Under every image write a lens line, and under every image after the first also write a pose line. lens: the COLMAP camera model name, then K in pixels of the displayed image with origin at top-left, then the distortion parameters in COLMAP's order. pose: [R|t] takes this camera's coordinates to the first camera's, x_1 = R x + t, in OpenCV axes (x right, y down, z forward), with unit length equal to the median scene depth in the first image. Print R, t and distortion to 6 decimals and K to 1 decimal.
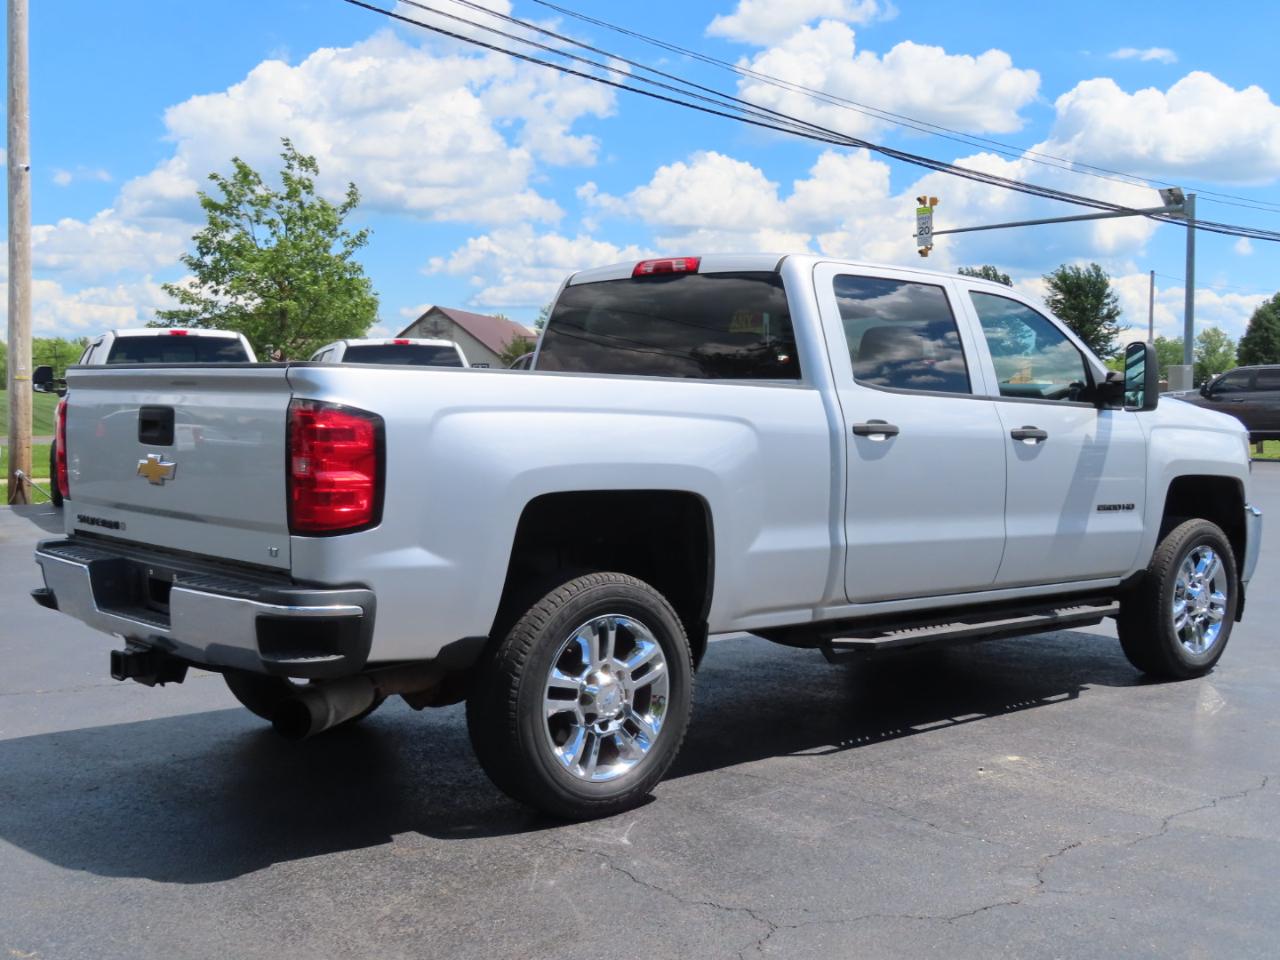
lens RADIAL K [[1526.1, 0, 640.0], [0, 1526.1, 480.0], [0, 0, 1]] dist [-0.001277, -0.017461]
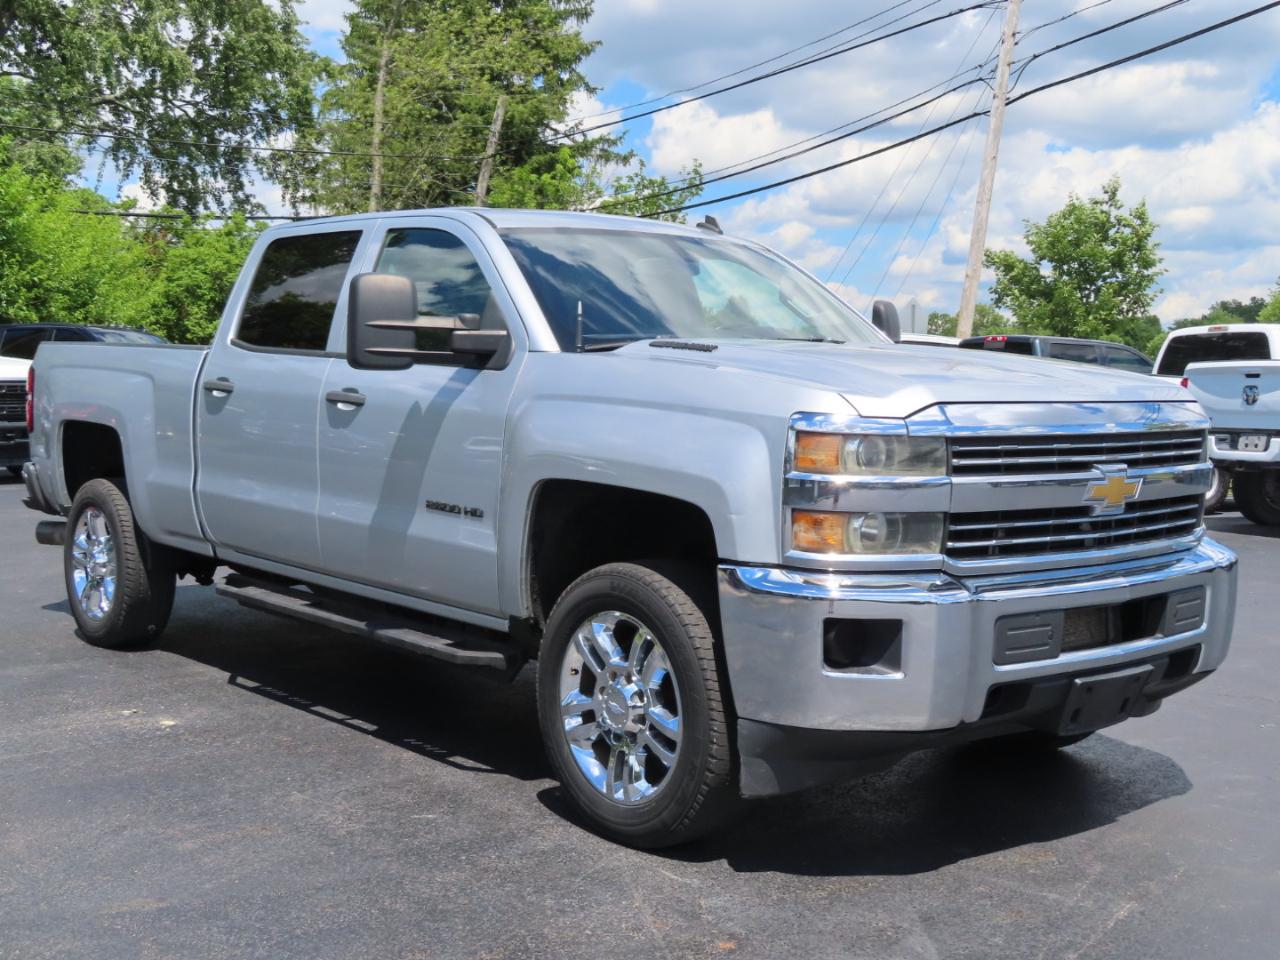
lens RADIAL K [[1526.1, 0, 640.0], [0, 1526.1, 480.0], [0, 0, 1]] dist [-0.001277, -0.017461]
pose [[-0.033290, 0.057703, -0.997779, 1.286420], [-0.065334, 0.996071, 0.059784, -0.054557], [0.997308, 0.067179, -0.029389, 1.414106]]
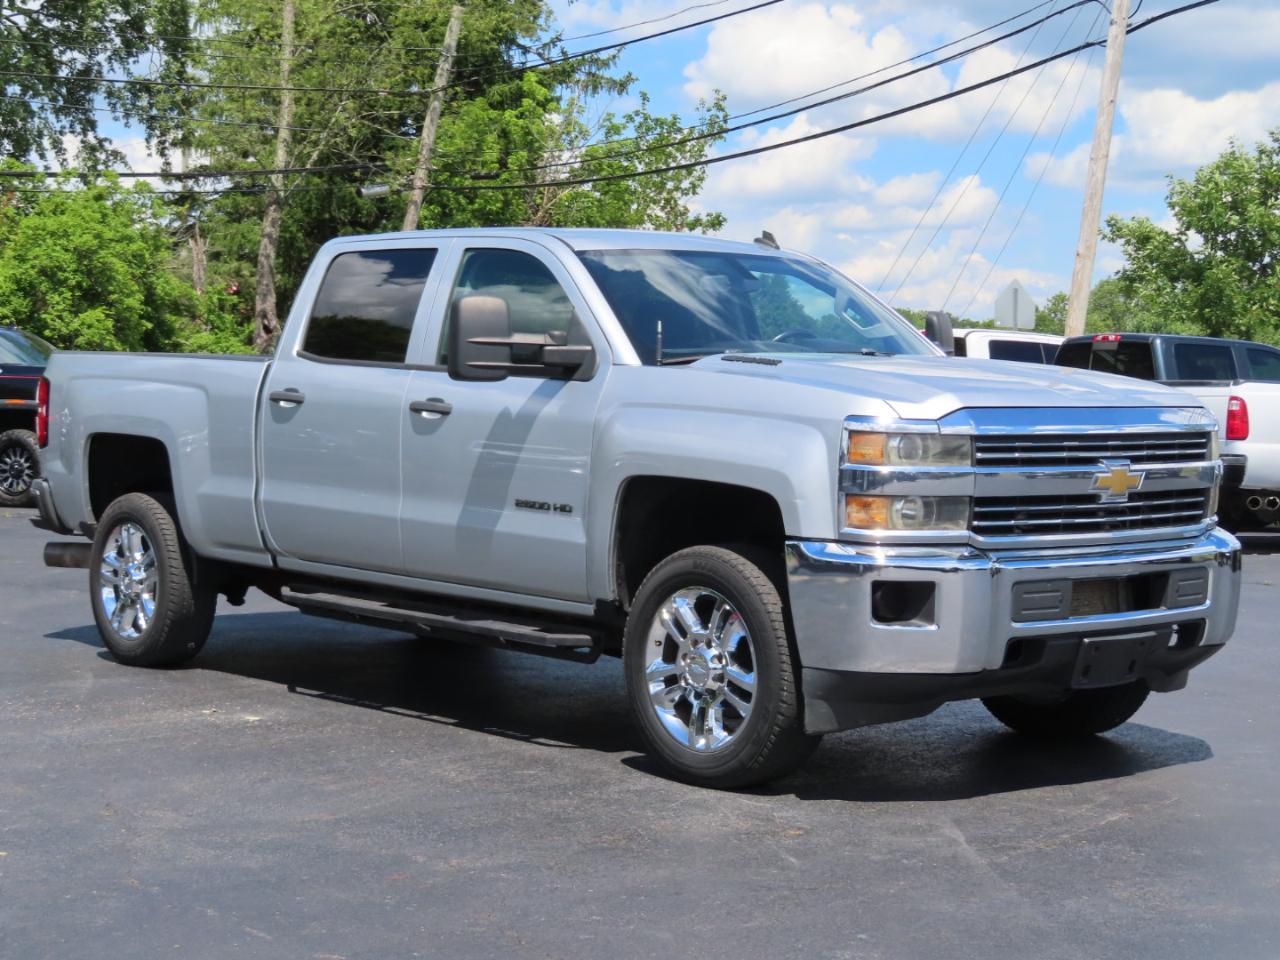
lens RADIAL K [[2248.8, 0, 640.0], [0, 2248.8, 480.0], [0, 0, 1]] dist [0.029700, 0.119158]
pose [[-0.028170, 0.031407, -0.999110, 1.861279], [-0.063144, 0.997454, 0.033135, -0.046538], [0.997607, 0.064021, -0.026115, 1.380384]]
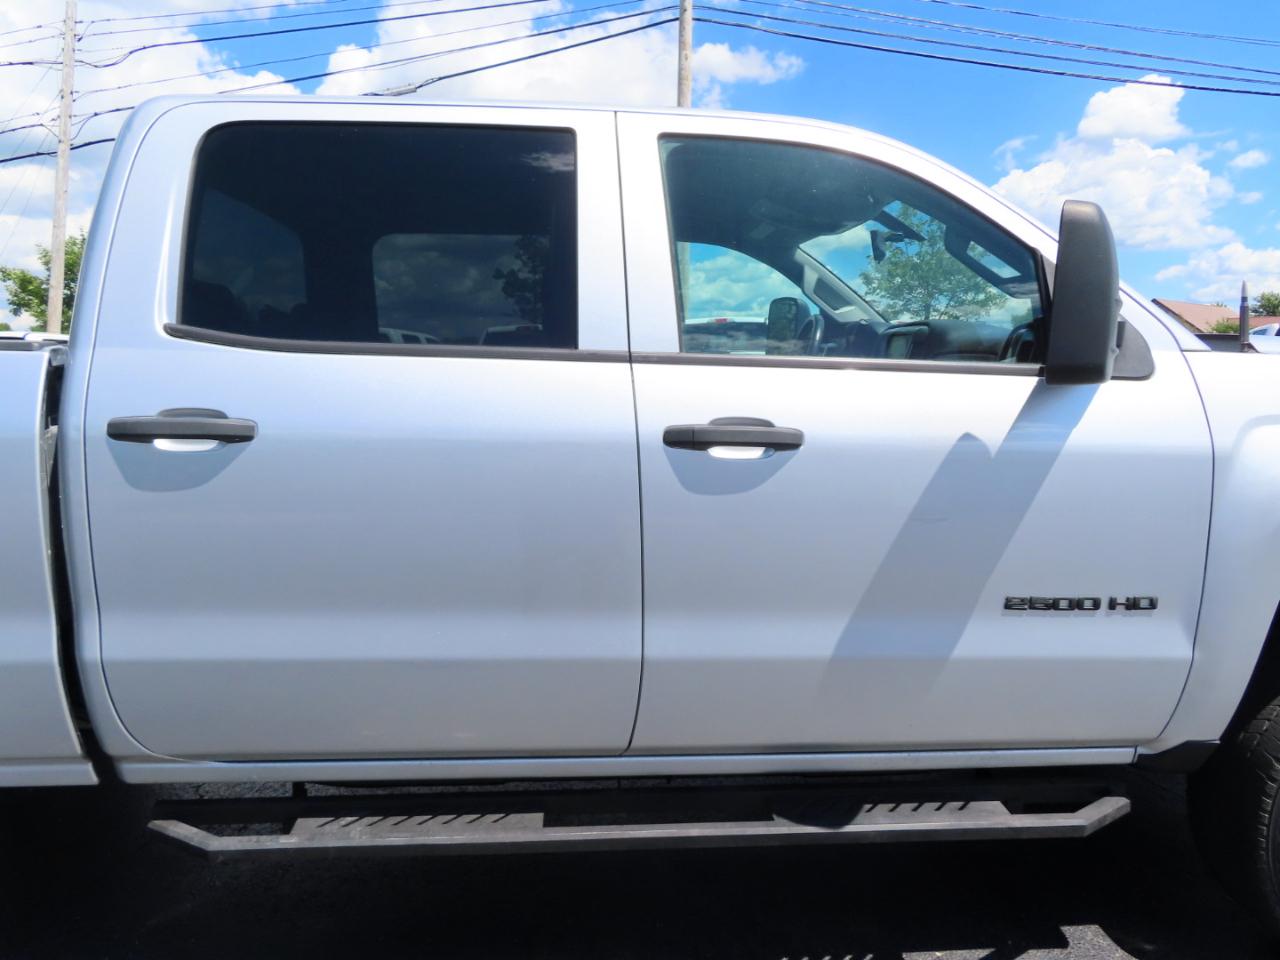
lens RADIAL K [[907.0, 0, 635.4], [0, 907.0, 464.5], [0, 0, 1]] dist [-0.010164, -0.002476]
pose [[0.786111, 0.053292, -0.615783, 0.472711], [-0.019981, 0.997946, 0.060858, -0.044771], [0.617762, -0.035537, 0.785562, 0.920964]]
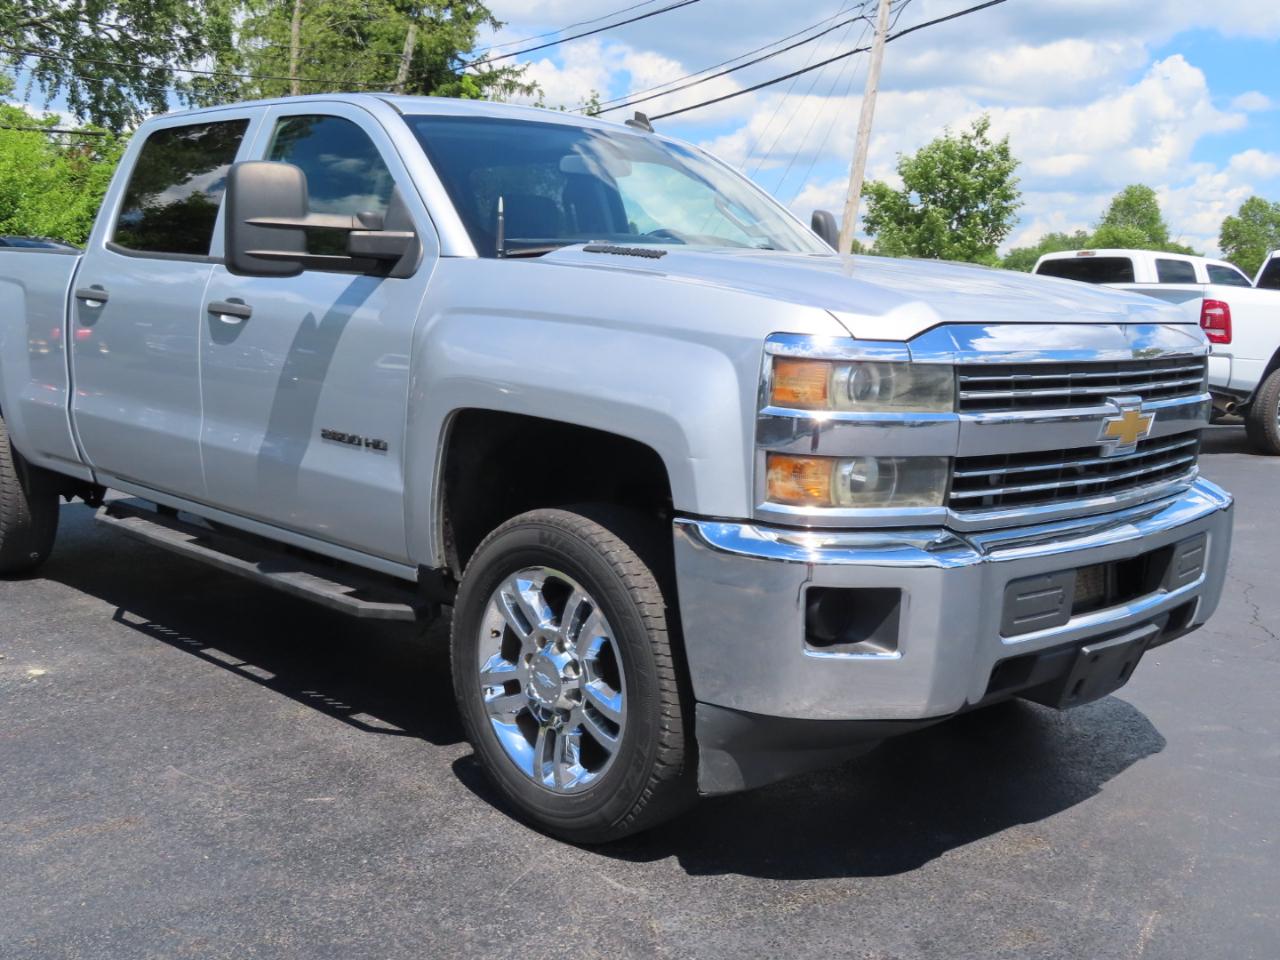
lens RADIAL K [[1354.2, 0, 640.0], [0, 1354.2, 480.0], [0, 0, 1]] dist [-0.016580, -0.009975]
pose [[0.040852, 0.126473, -0.991129, 1.086813], [-0.075987, 0.989477, 0.123130, -0.052340], [0.996272, 0.070283, 0.050033, 1.391986]]
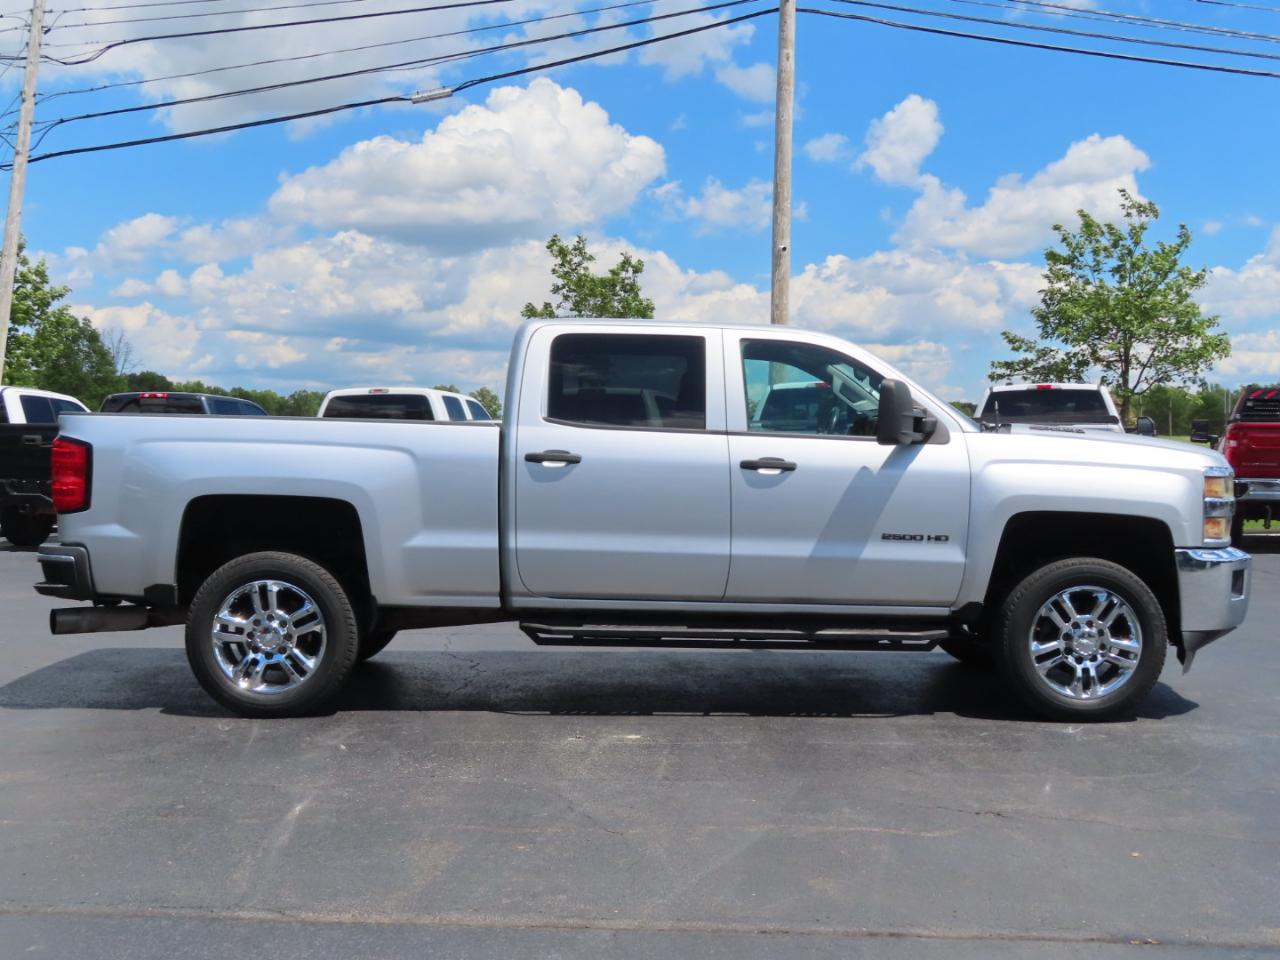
lens RADIAL K [[1526.1, 0, 640.0], [0, 1526.1, 480.0], [0, 0, 1]] dist [-0.001277, -0.017461]
pose [[0.755103, 0.015076, -0.655433, 1.090015], [-0.035269, 0.999222, -0.017648, 0.004798], [0.654657, 0.036442, 0.755047, 0.116767]]
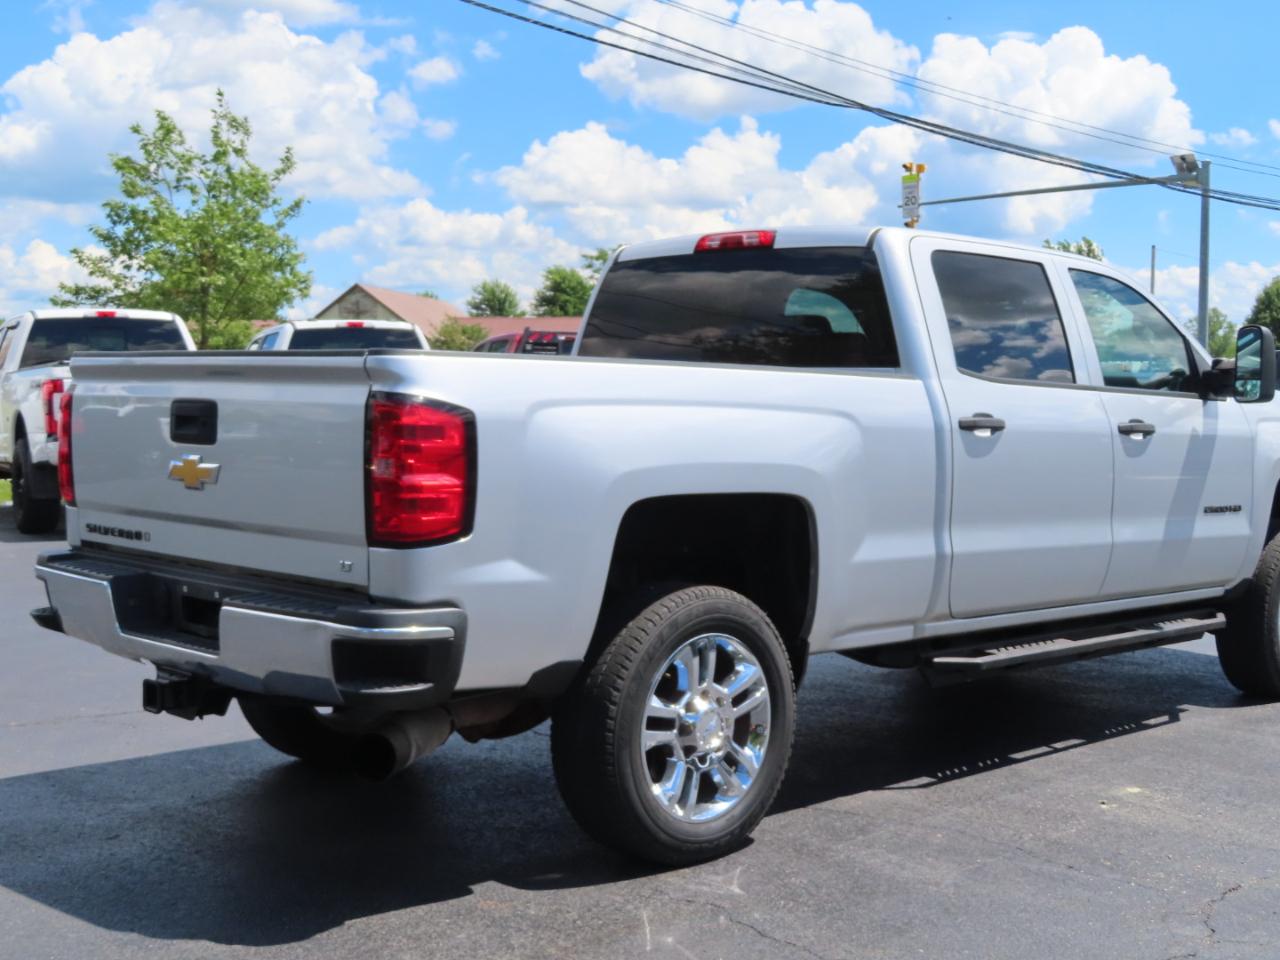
lens RADIAL K [[1694.6, 0, 640.0], [0, 1694.6, 480.0], [0, 0, 1]] dist [0.012075, -0.025659]
pose [[0.999293, -0.003311, 0.037440, -0.088331], [0.003244, 0.999993, 0.001836, -0.002883], [-0.037446, -0.001713, 0.999297, 0.016017]]
